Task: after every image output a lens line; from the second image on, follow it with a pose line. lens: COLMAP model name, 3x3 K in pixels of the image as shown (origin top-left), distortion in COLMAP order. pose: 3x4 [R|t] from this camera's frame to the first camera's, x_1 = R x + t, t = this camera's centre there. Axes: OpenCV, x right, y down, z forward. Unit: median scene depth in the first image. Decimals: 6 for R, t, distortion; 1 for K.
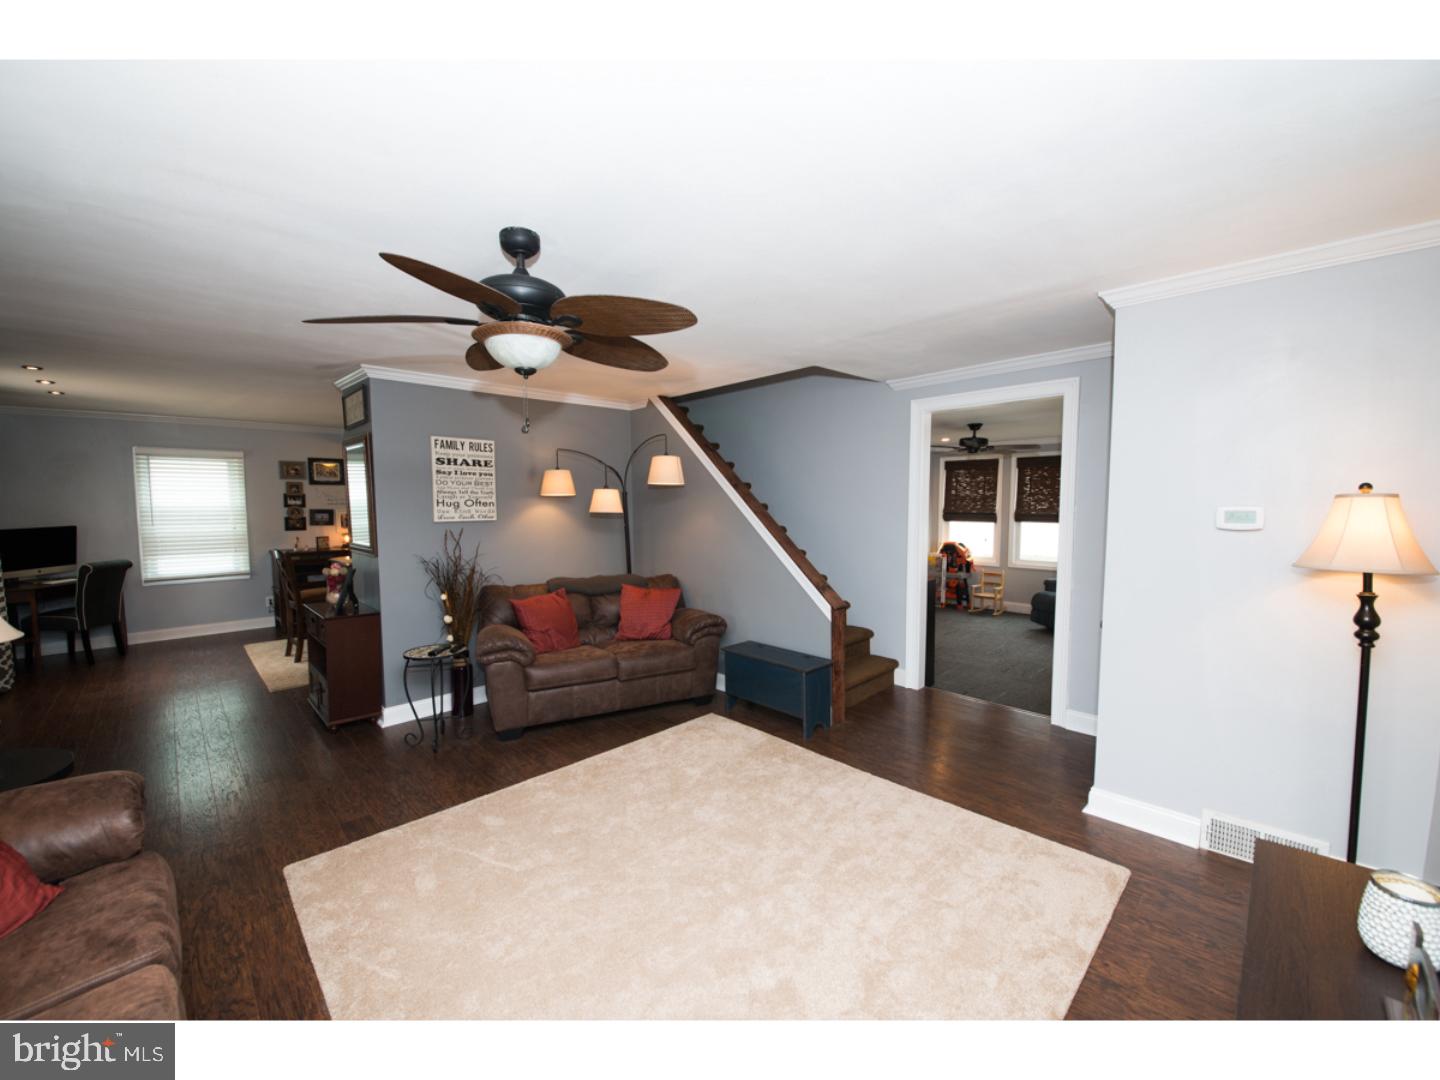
lens RADIAL K [[574.7, 0, 716.3], [0, 574.7, 544.8], [0, 0, 1]] dist [0.003188, 0.000165]
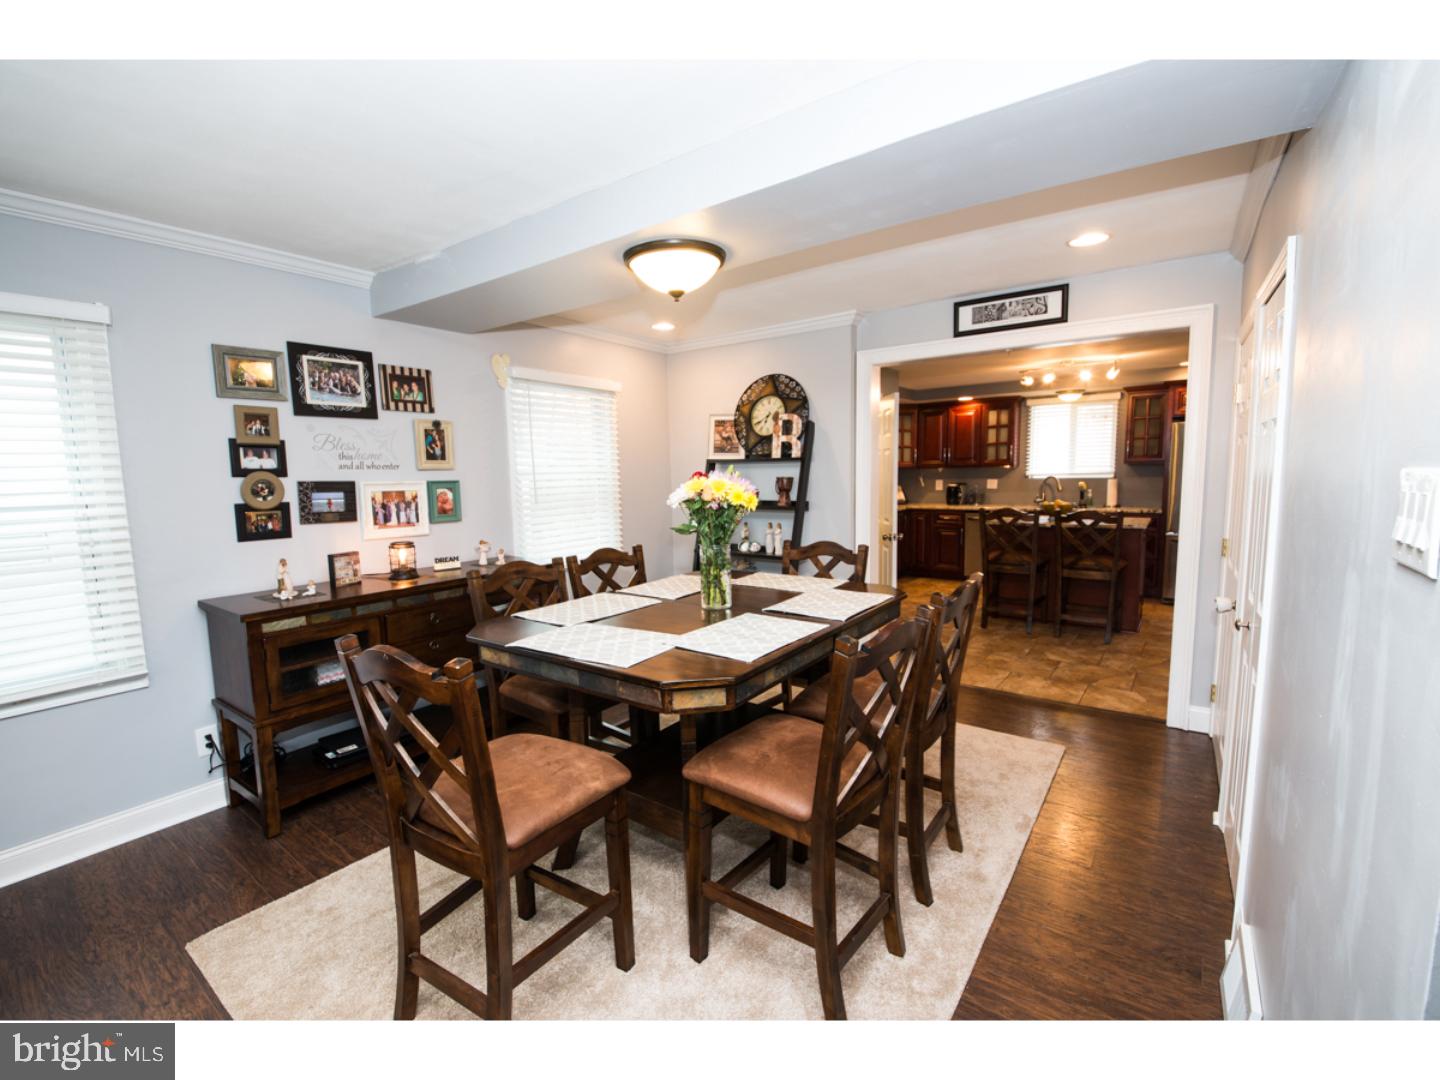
lens RADIAL K [[623.1, 0, 695.8], [0, 623.1, 540.0], [0, 0, 1]] dist [-0.015001, -0.000529]
pose [[0.989713, -0.024306, 0.140987, -0.511477], [0.017566, 0.998651, 0.048859, -0.039218], [-0.141984, -0.045880, 0.988805, 0.567343]]
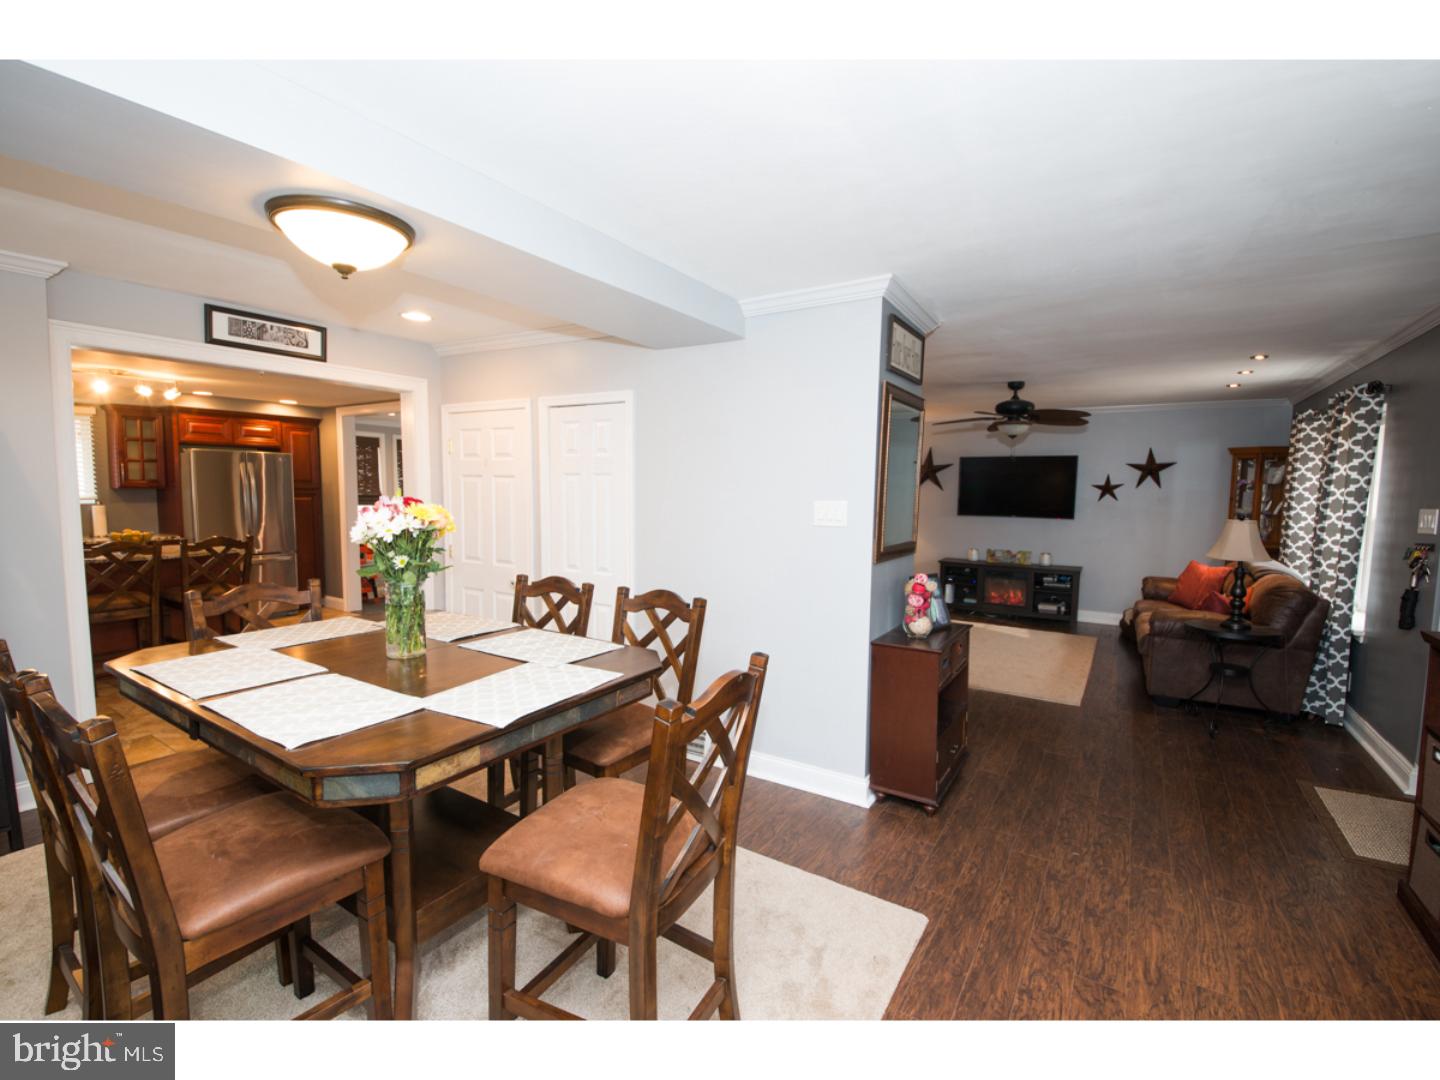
lens RADIAL K [[623.1, 0, 722.6], [0, 623.1, 541.4], [0, 0, 1]] dist [-0.015001, -0.000529]
pose [[-0.212894, -0.071283, 0.974472, -1.857439], [0.050865, 0.995174, 0.083910, -0.125556], [-0.975750, 0.067430, -0.208241, 1.870006]]
